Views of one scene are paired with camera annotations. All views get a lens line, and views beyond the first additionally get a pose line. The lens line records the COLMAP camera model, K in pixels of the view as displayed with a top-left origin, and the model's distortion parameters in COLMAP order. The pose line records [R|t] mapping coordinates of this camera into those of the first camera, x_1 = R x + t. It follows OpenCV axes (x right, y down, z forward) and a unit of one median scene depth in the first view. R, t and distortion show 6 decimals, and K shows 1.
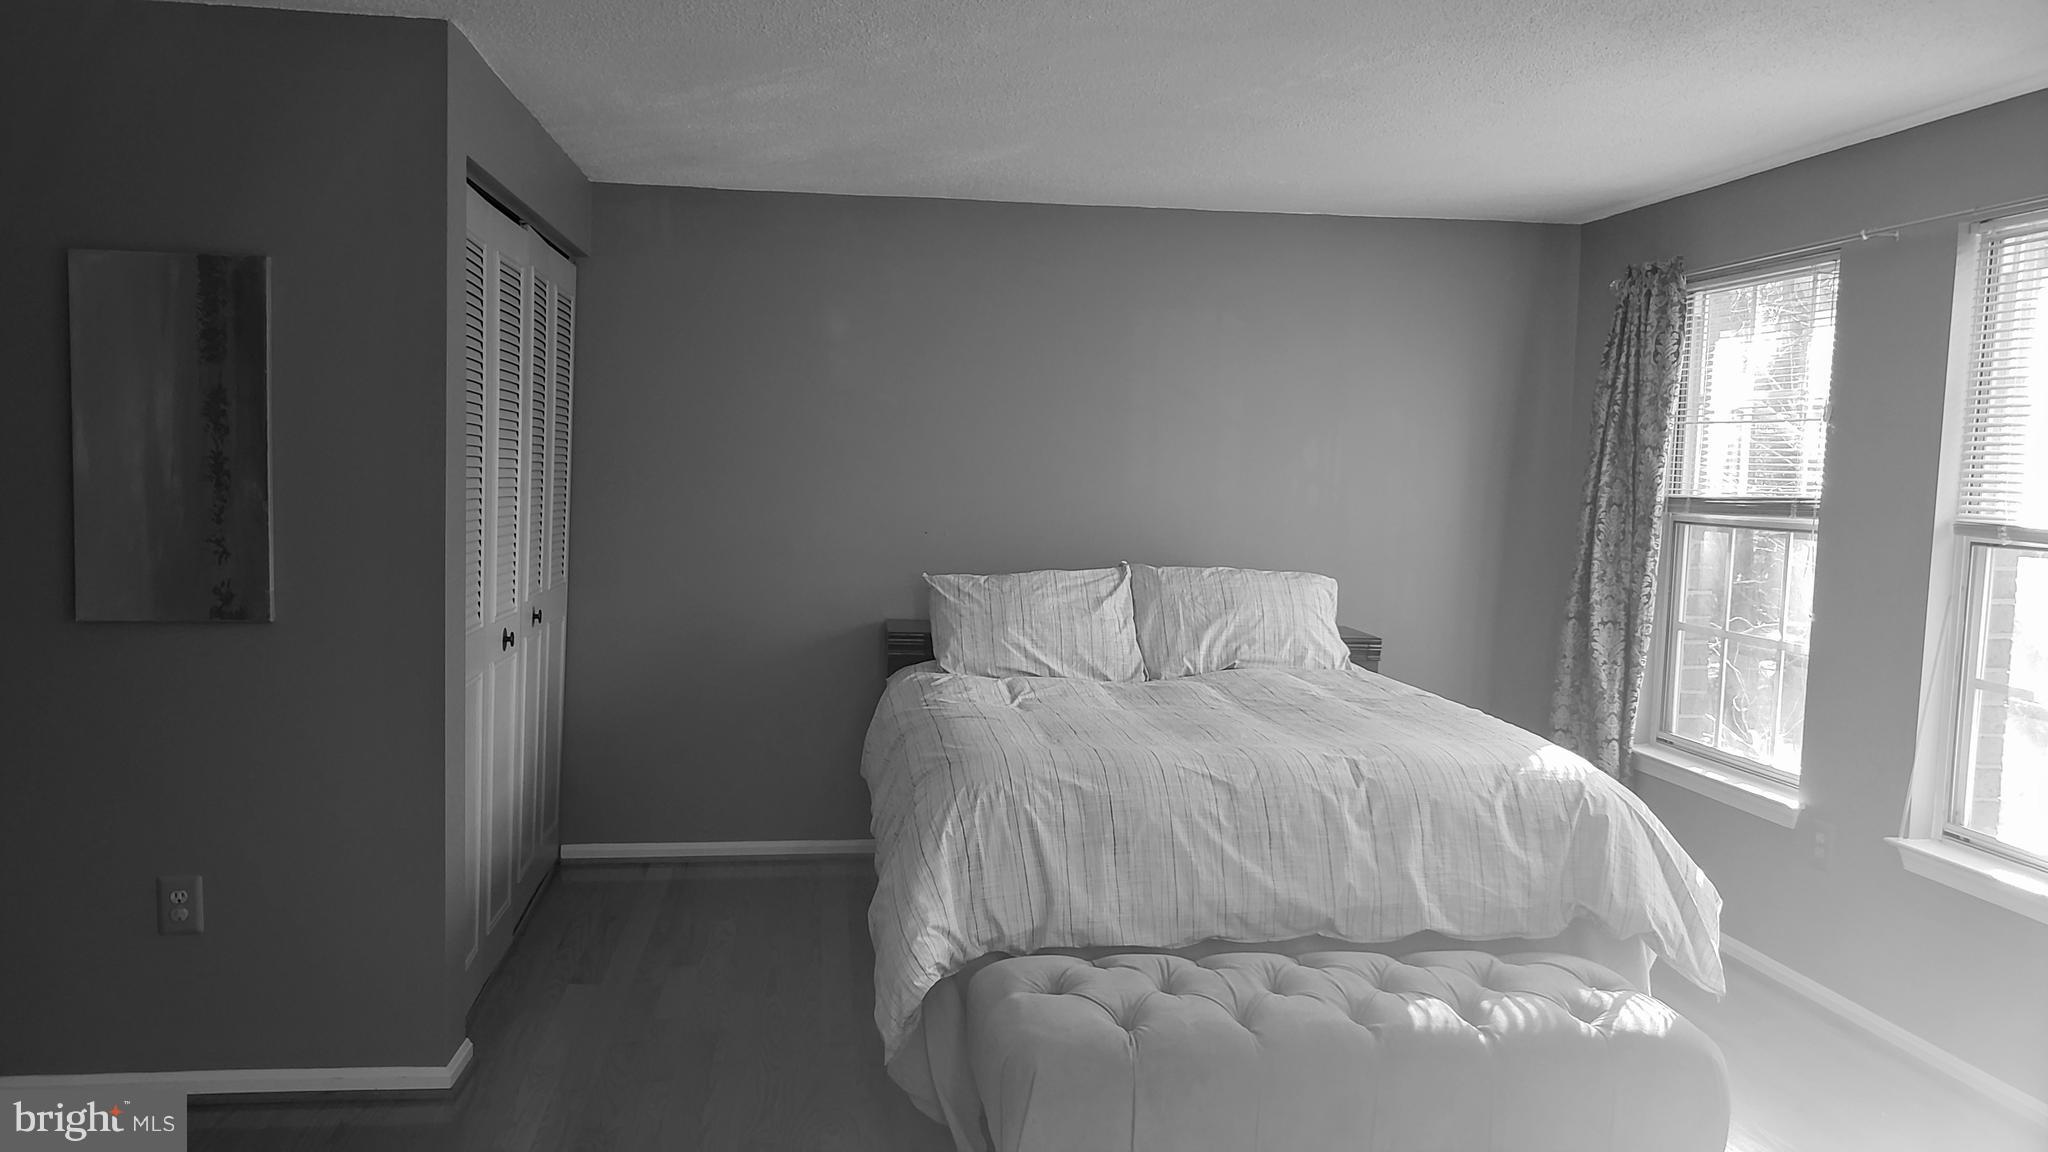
lens RADIAL K [[1552.4, 0, 988.3], [0, 1552.4, 609.5], [0, 0, 1]] dist [0.020307, -0.022653]
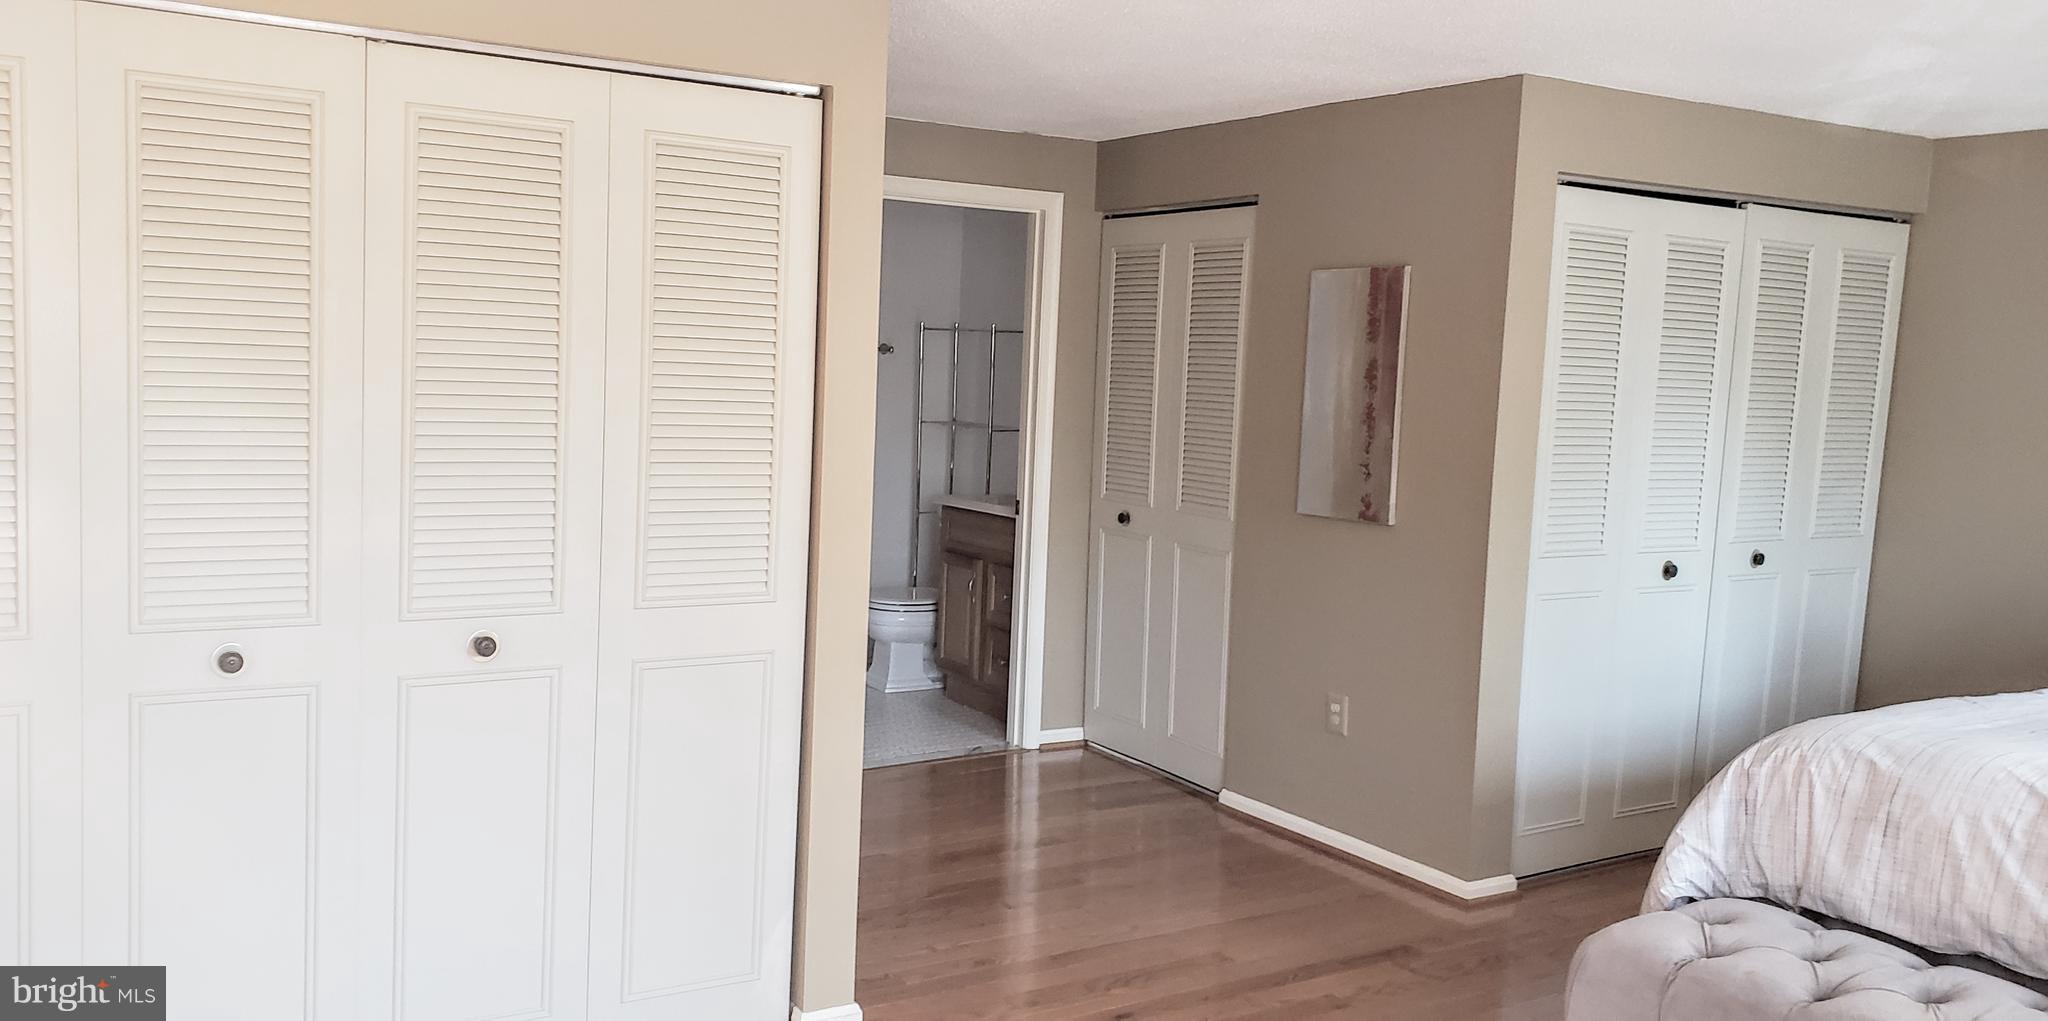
lens RADIAL K [[1552.2, 0, 1013.7], [0, 1552.2, 510.0], [0, 0, 1]] dist [-0.018090, -0.012403]
pose [[0.459755, 0.081687, -0.884281, 0.563186], [-0.102877, 0.993955, 0.038331, -0.022235], [0.882067, 0.073350, 0.465379, 0.045583]]
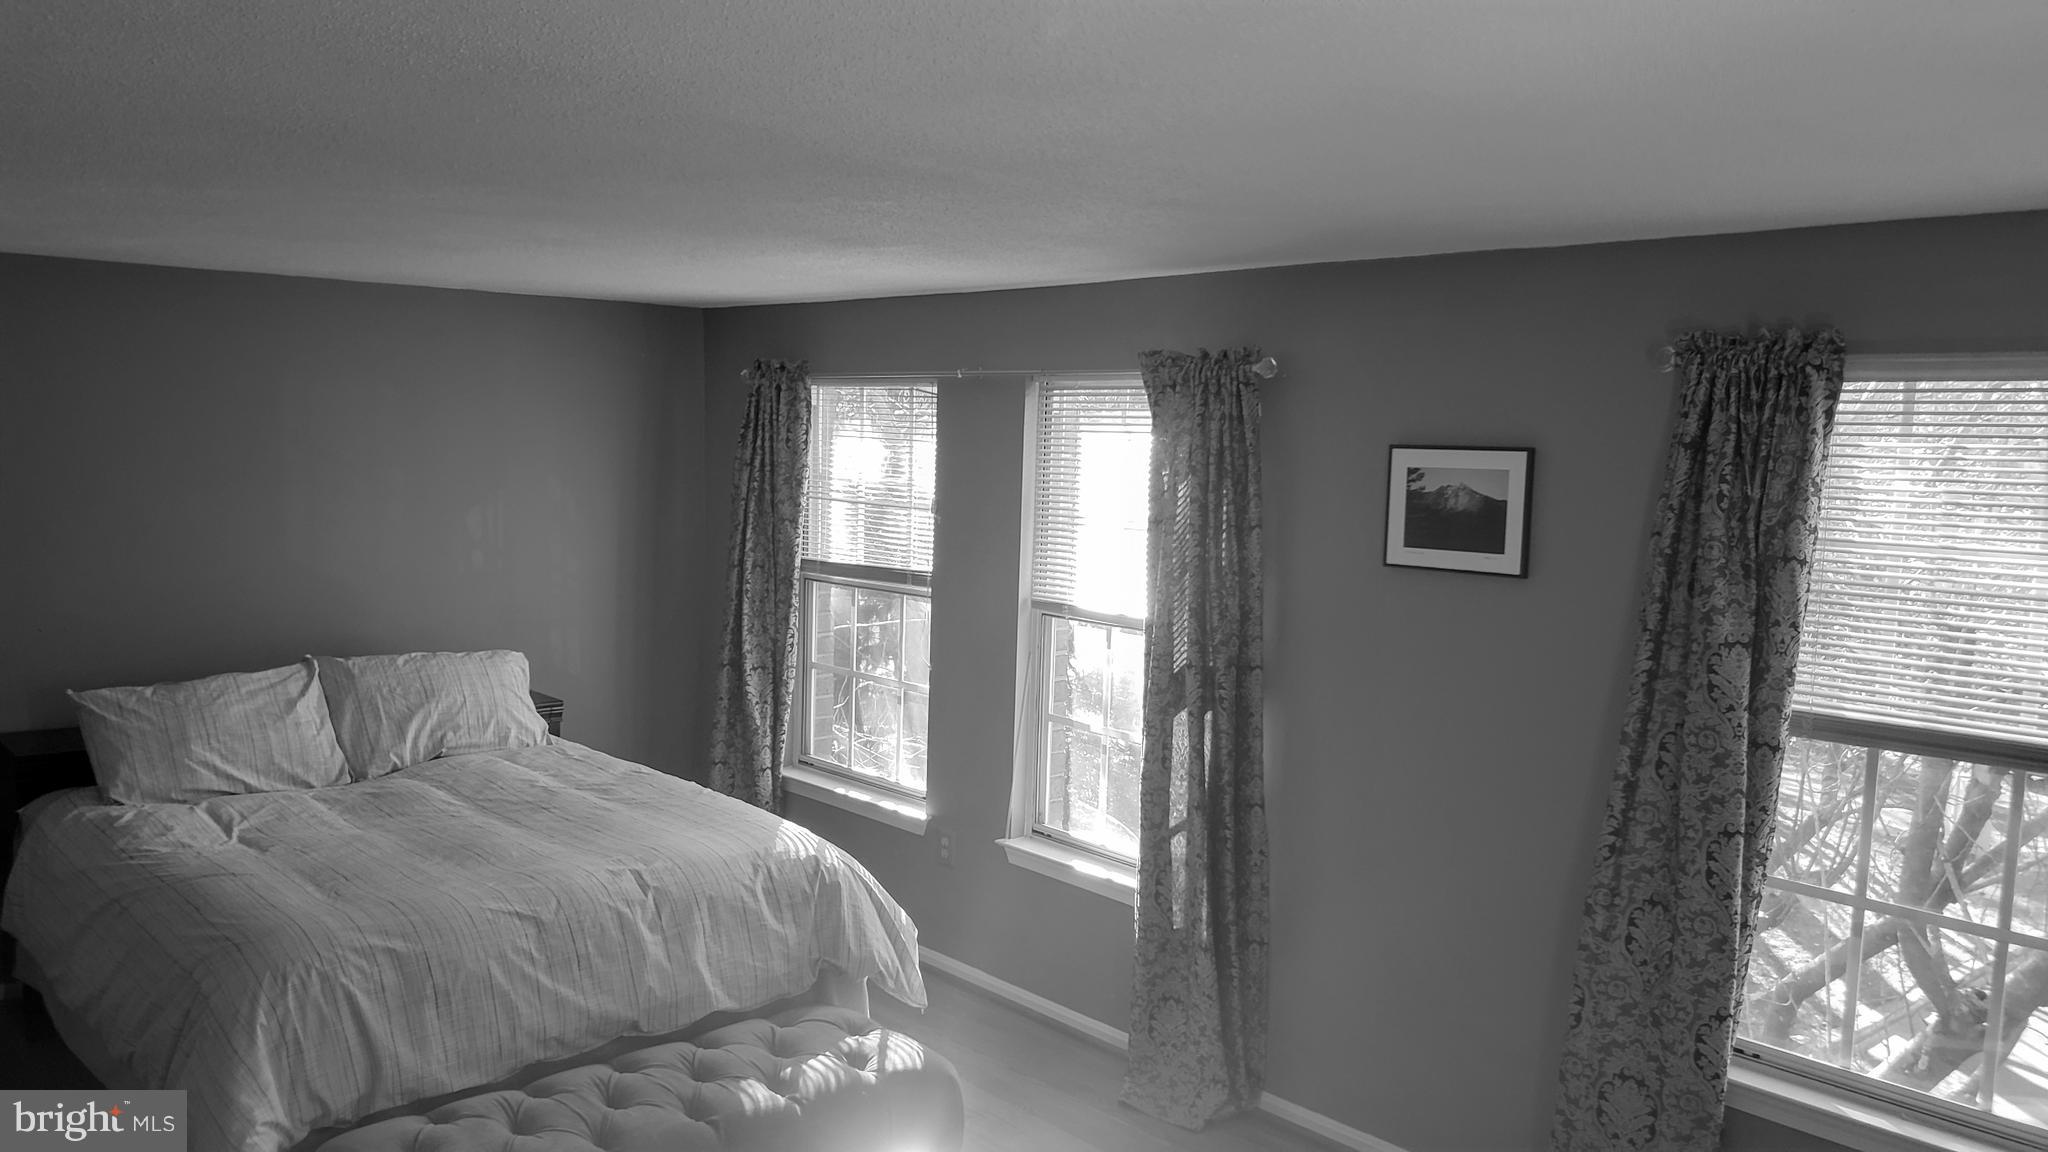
lens RADIAL K [[1552.4, 0, 1013.6], [0, 1552.4, 590.4], [0, 0, 1]] dist [0.020307, -0.022653]
pose [[0.808192, -0.064118, 0.585419, -0.168471], [0.049809, 0.997936, 0.040535, -0.122273], [-0.586809, -0.003601, 0.809717, -0.060657]]
